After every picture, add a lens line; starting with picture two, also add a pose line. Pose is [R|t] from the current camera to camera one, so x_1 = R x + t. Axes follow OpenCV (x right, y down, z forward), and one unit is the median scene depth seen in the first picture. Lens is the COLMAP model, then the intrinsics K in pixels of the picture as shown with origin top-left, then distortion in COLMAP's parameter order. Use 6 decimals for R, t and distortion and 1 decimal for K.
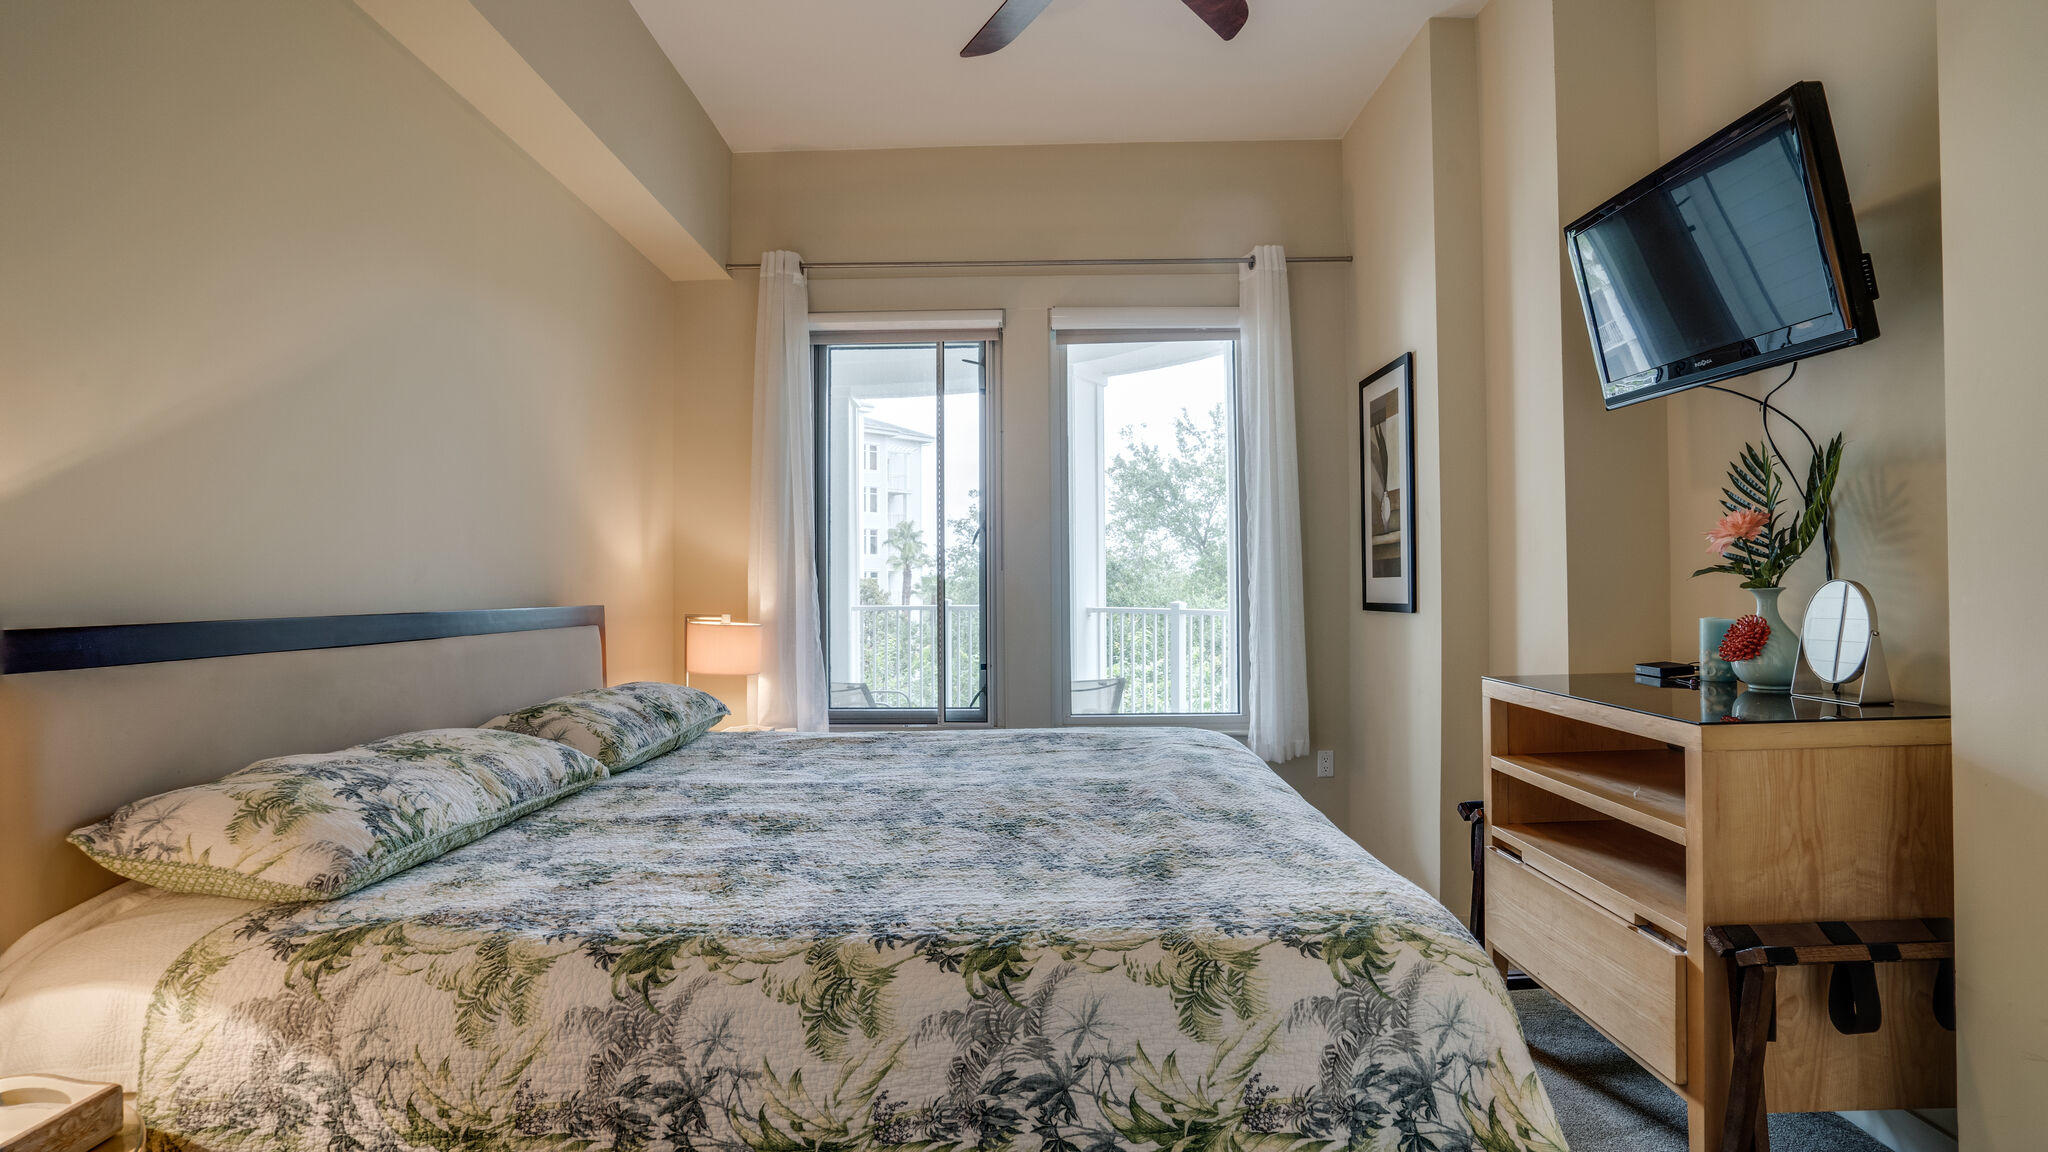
lens RADIAL K [[972.5, 0, 1018.8], [0, 972.5, 578.7], [0, 0, 1]] dist [-0.058494, 0.025364]
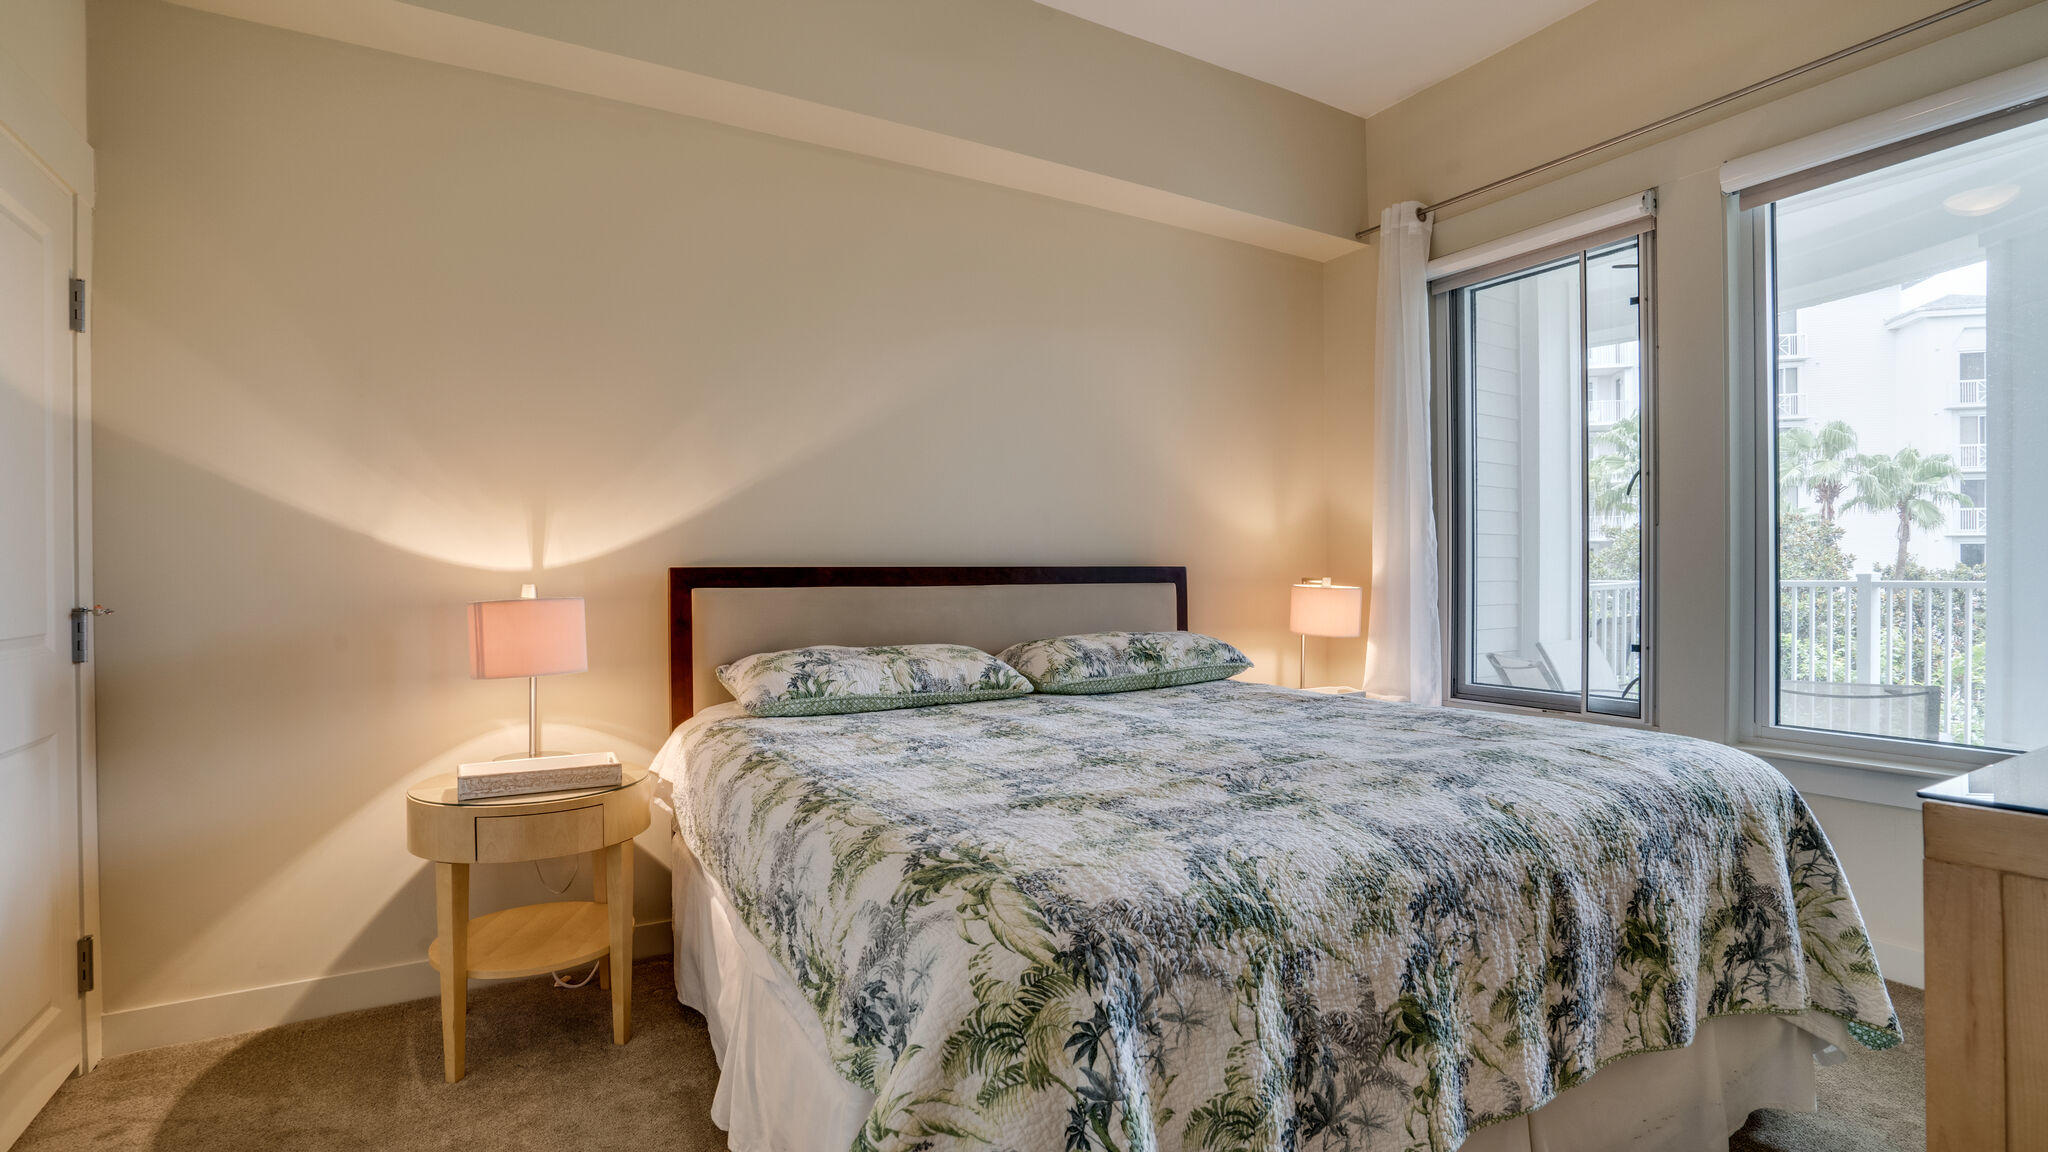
lens RADIAL K [[972.5, 0, 1018.8], [0, 972.5, 578.7], [0, 0, 1]] dist [-0.058494, 0.025364]
pose [[0.500000, 0.007583, -0.865992, 0.397793], [0.008253, 0.999875, 0.013520, 0.019783], [0.865986, -0.013907, 0.499875, 0.185287]]
